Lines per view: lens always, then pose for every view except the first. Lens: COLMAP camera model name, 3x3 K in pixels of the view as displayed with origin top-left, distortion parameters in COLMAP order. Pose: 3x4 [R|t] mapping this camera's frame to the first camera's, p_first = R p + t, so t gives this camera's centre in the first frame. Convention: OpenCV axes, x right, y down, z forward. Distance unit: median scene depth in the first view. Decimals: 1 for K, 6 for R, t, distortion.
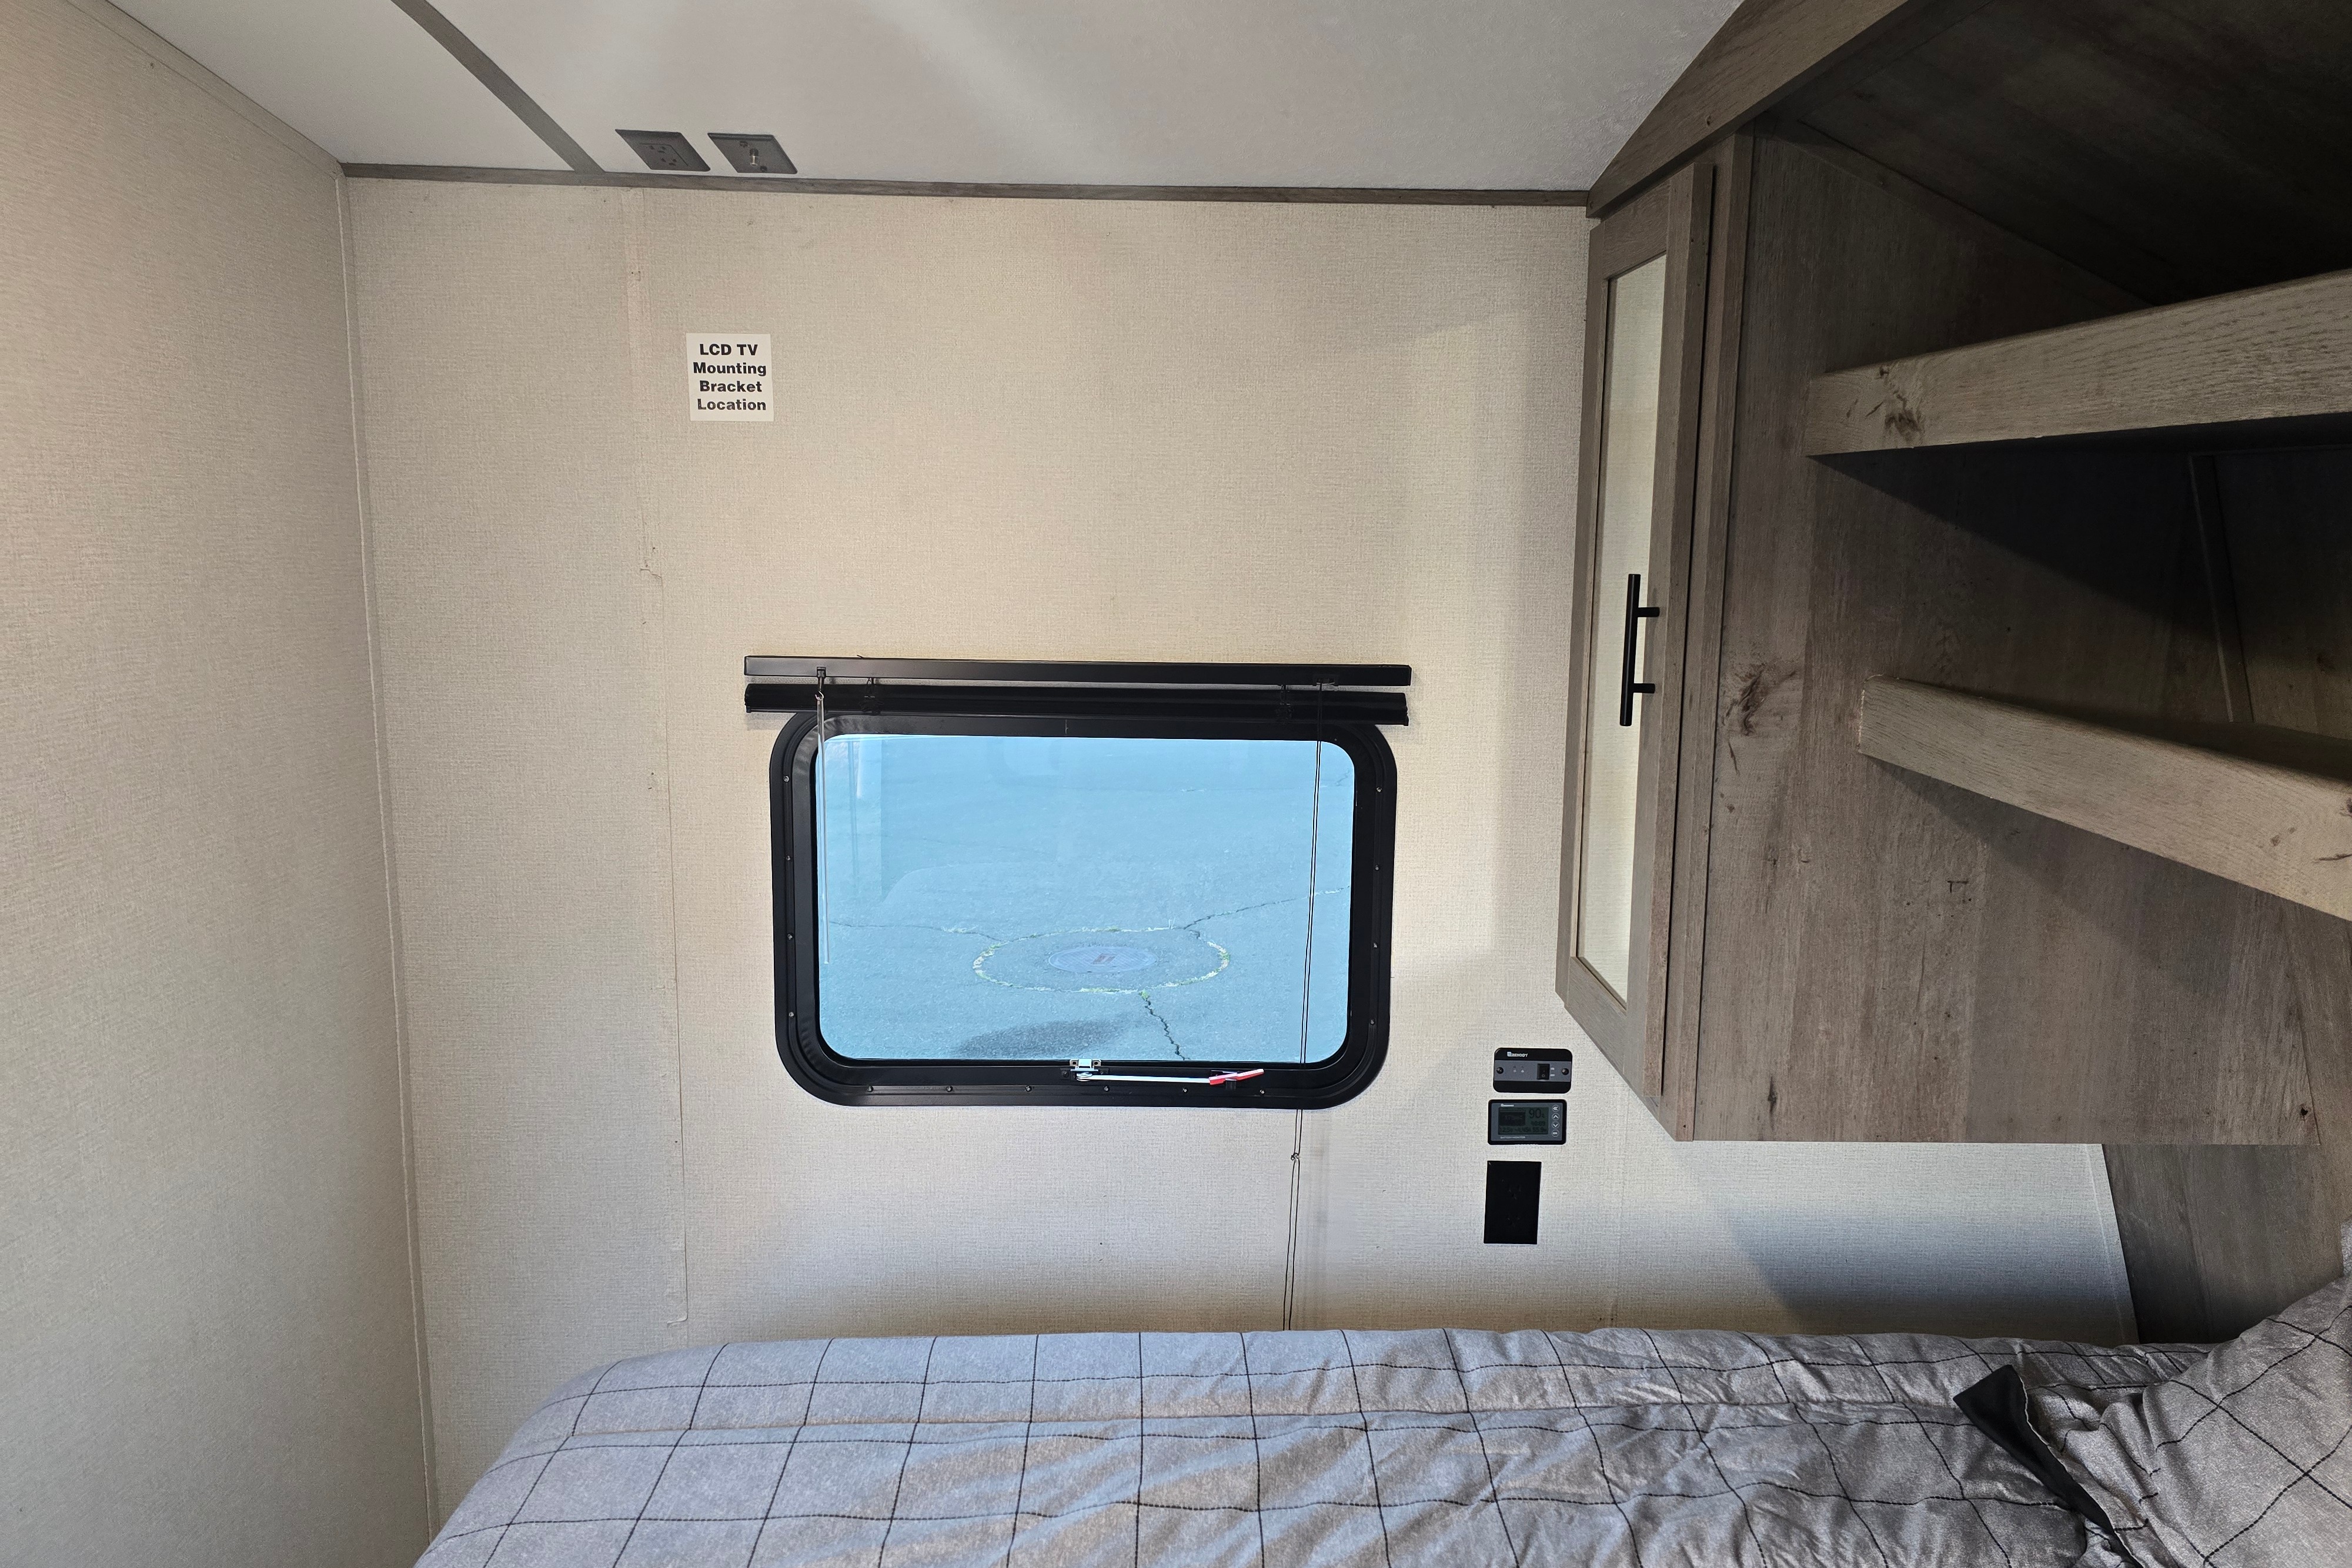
lens RADIAL K [[1552.4, 0, 1175.8], [0, 1552.4, 752.9], [0, 0, 1]] dist [-0.000429, -0.001246]
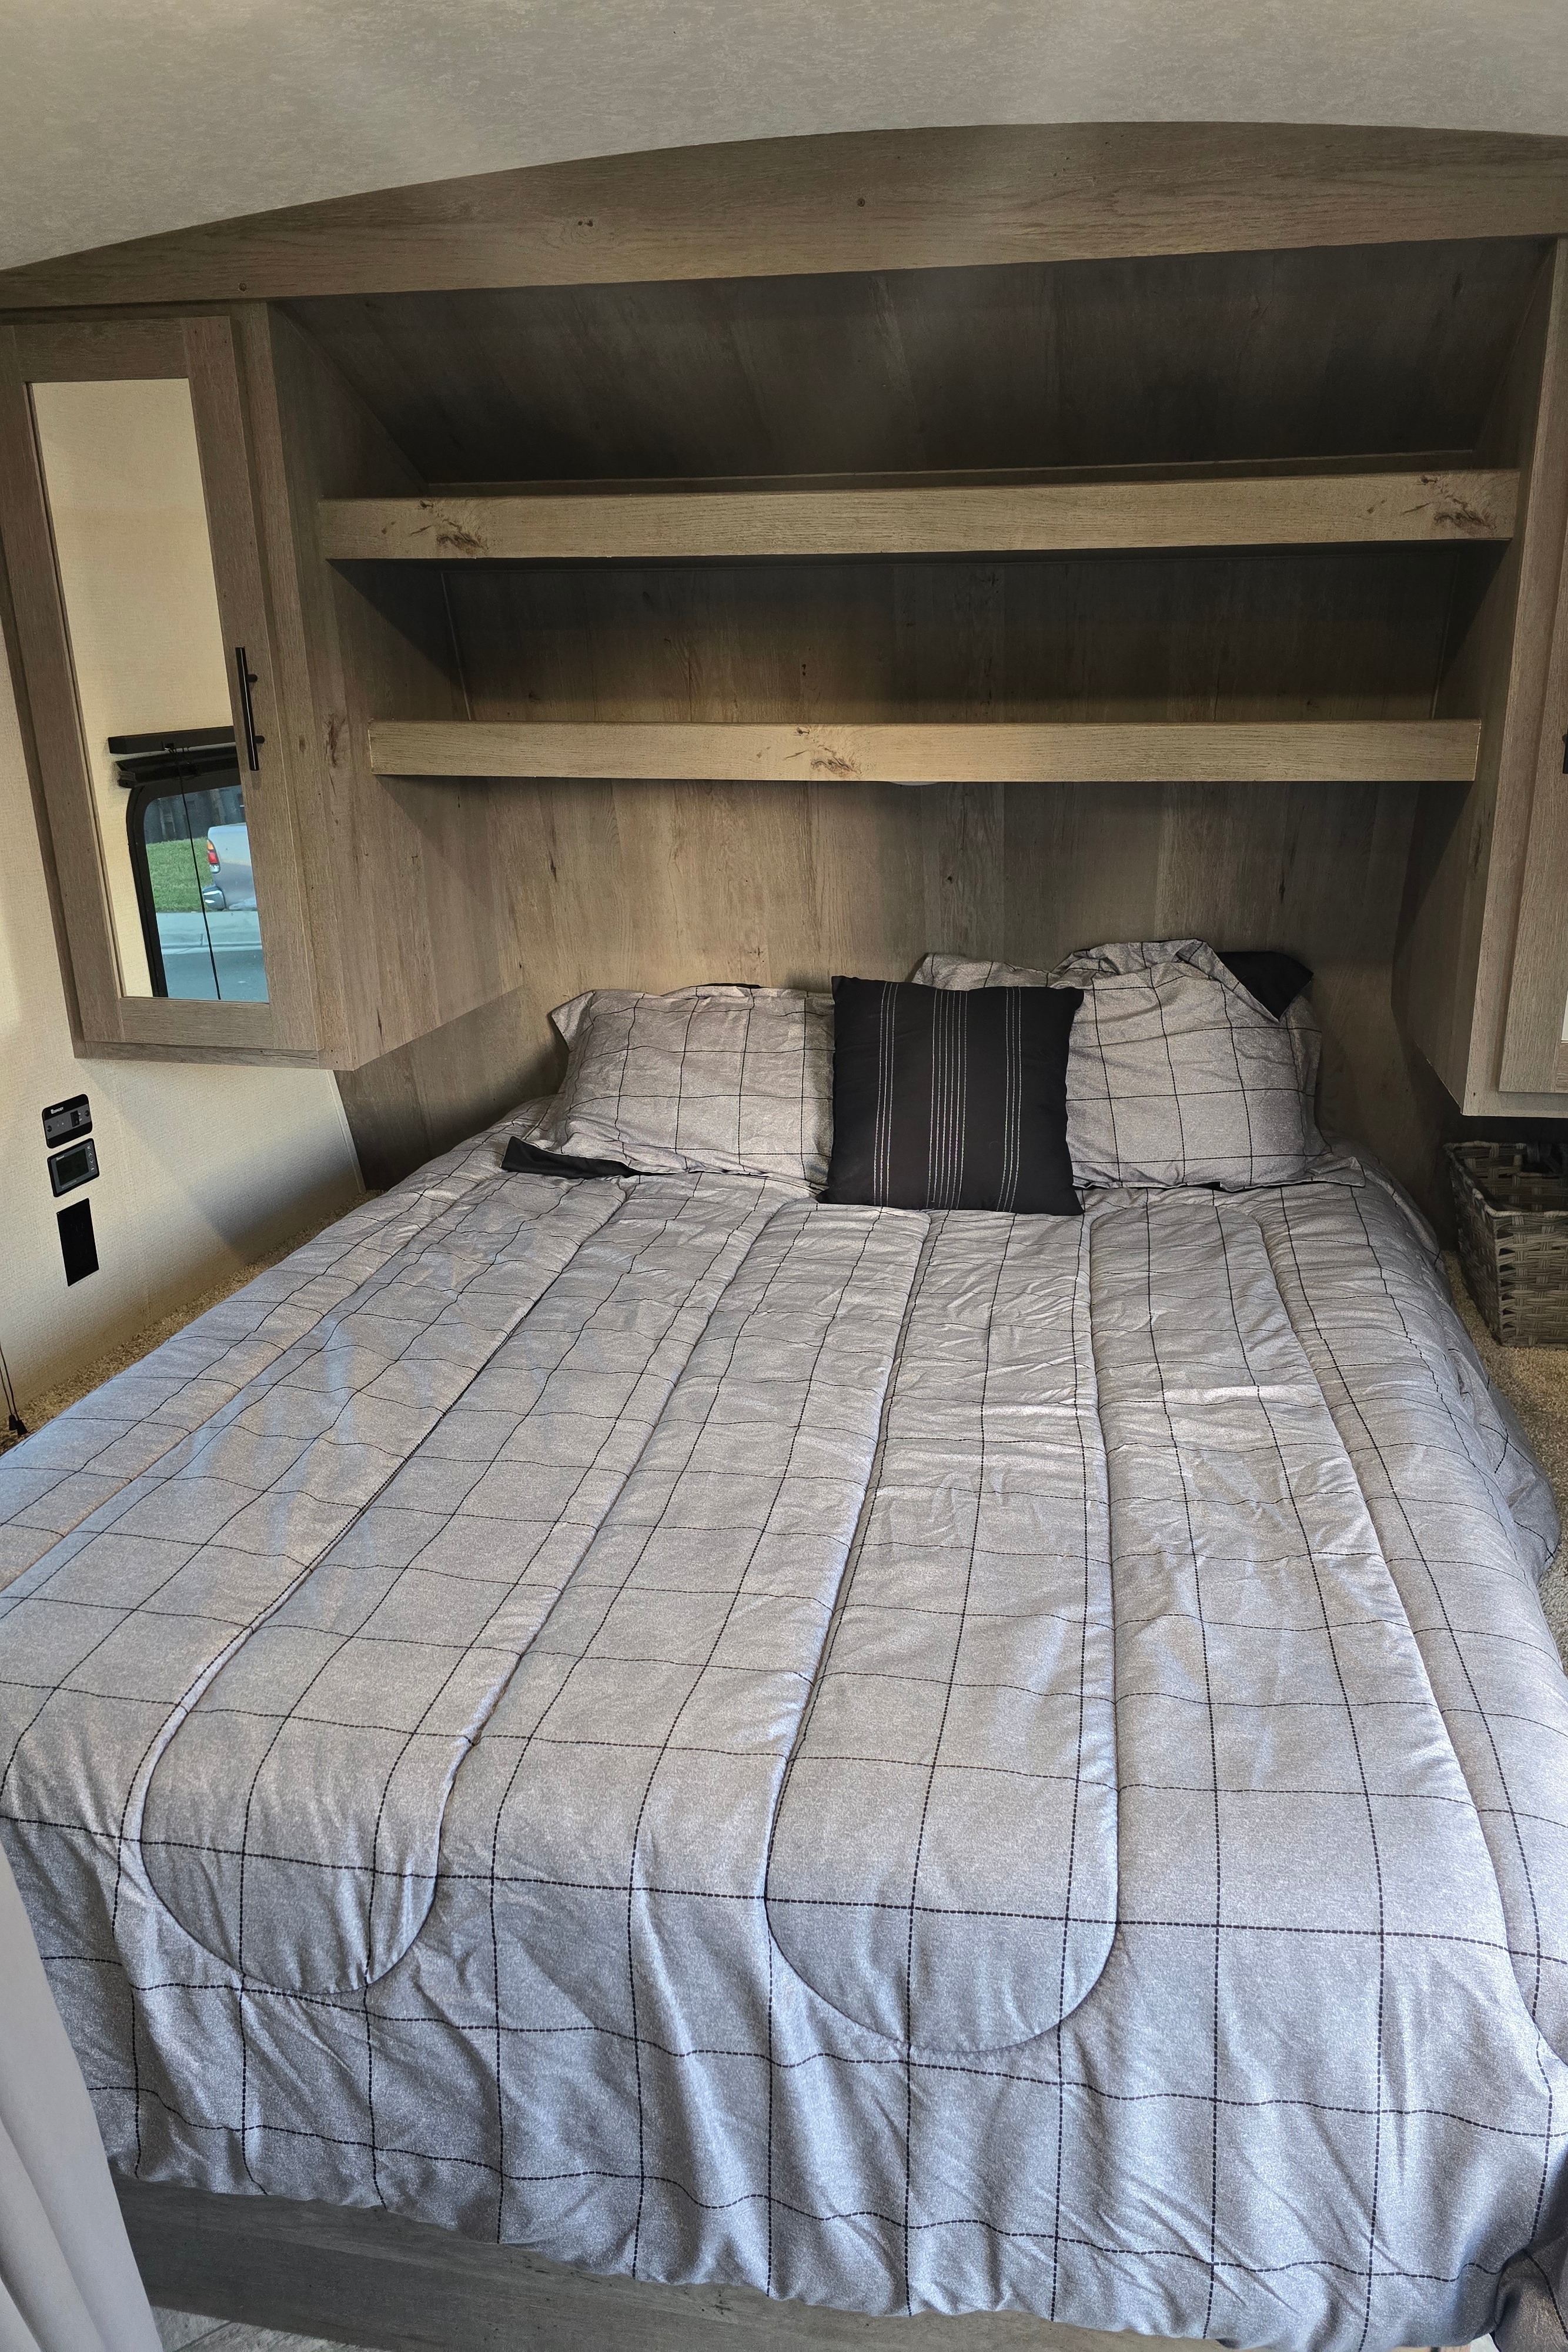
lens RADIAL K [[1599.8, 0, 851.7], [0, 1599.8, 1176.6], [0, 0, 1]] dist [0.030240, -0.000007]
pose [[0.190486, -0.310923, 0.931151, -0.964359], [0.152466, 0.946379, 0.284818, -0.003880], [-0.969778, 0.087715, 0.227677, 0.235330]]
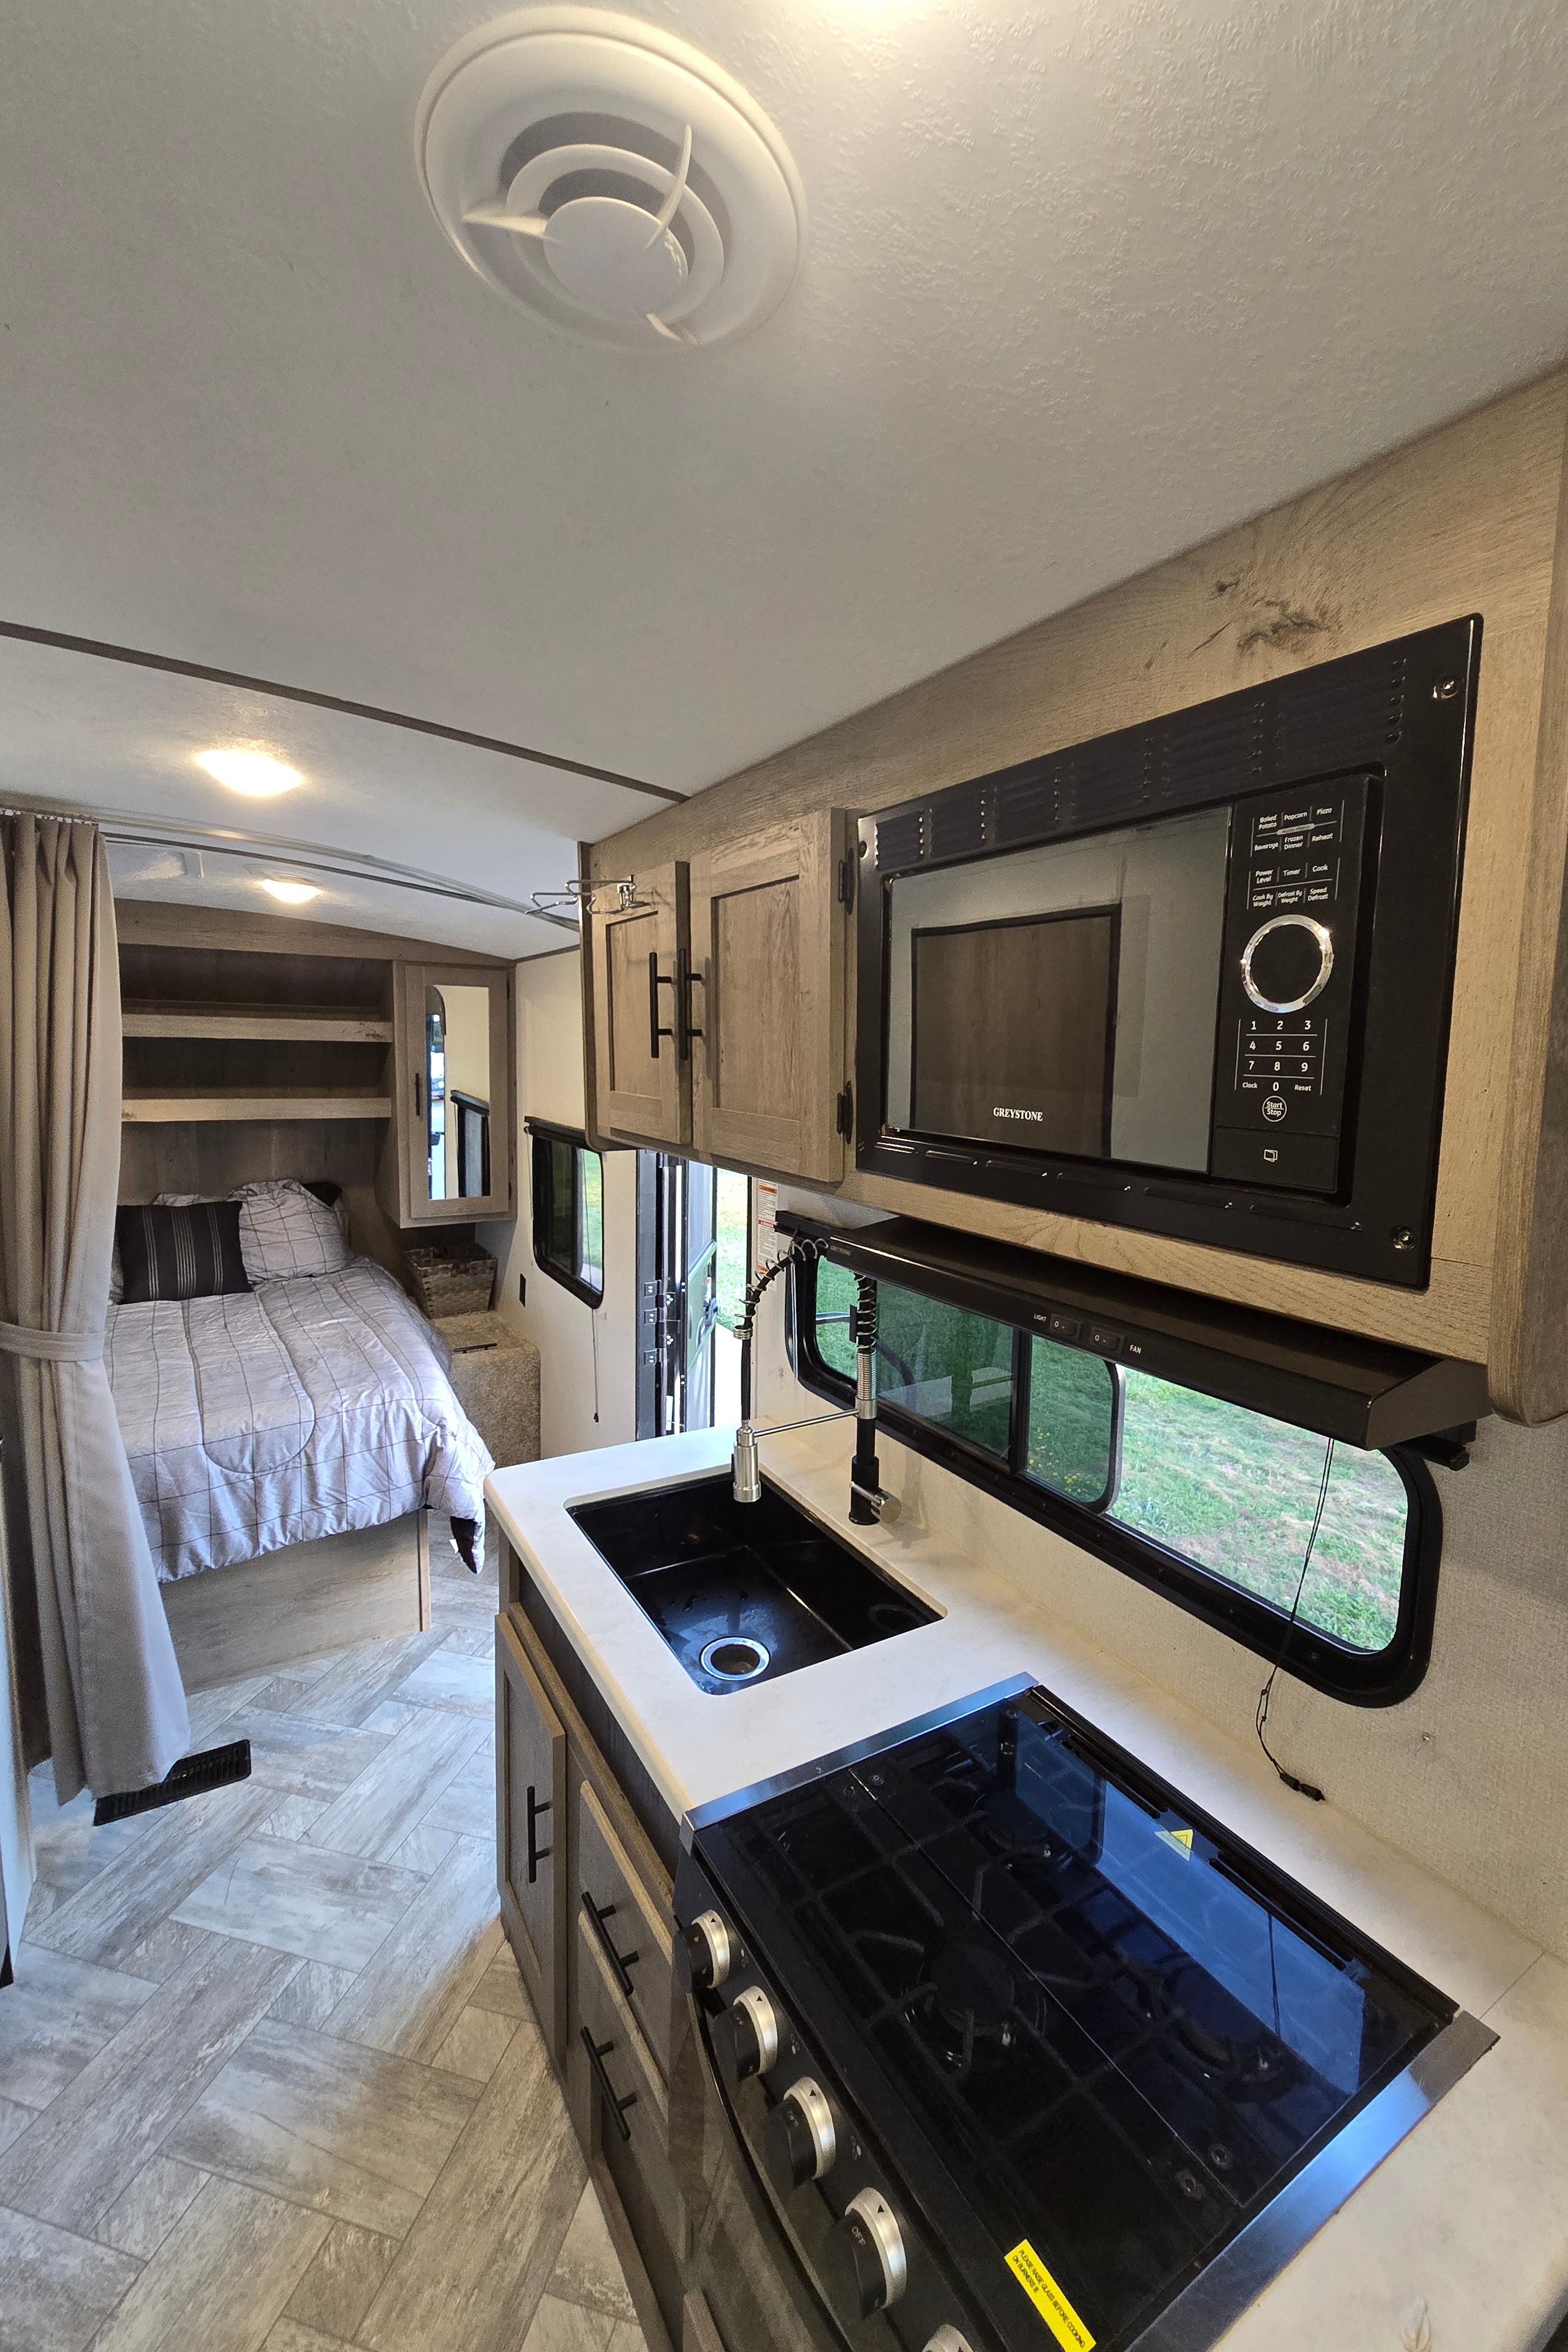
lens RADIAL K [[952.2, 0, 784.0], [0, 952.2, 1176.0], [0, 0, 1]] dist [-0.016748, 0.003234]
pose [[-0.499382, -0.137854, 0.855345, -1.974377], [0.091060, 0.973441, 0.210051, -0.112474], [-0.861583, 0.182784, -0.473565, 0.305734]]
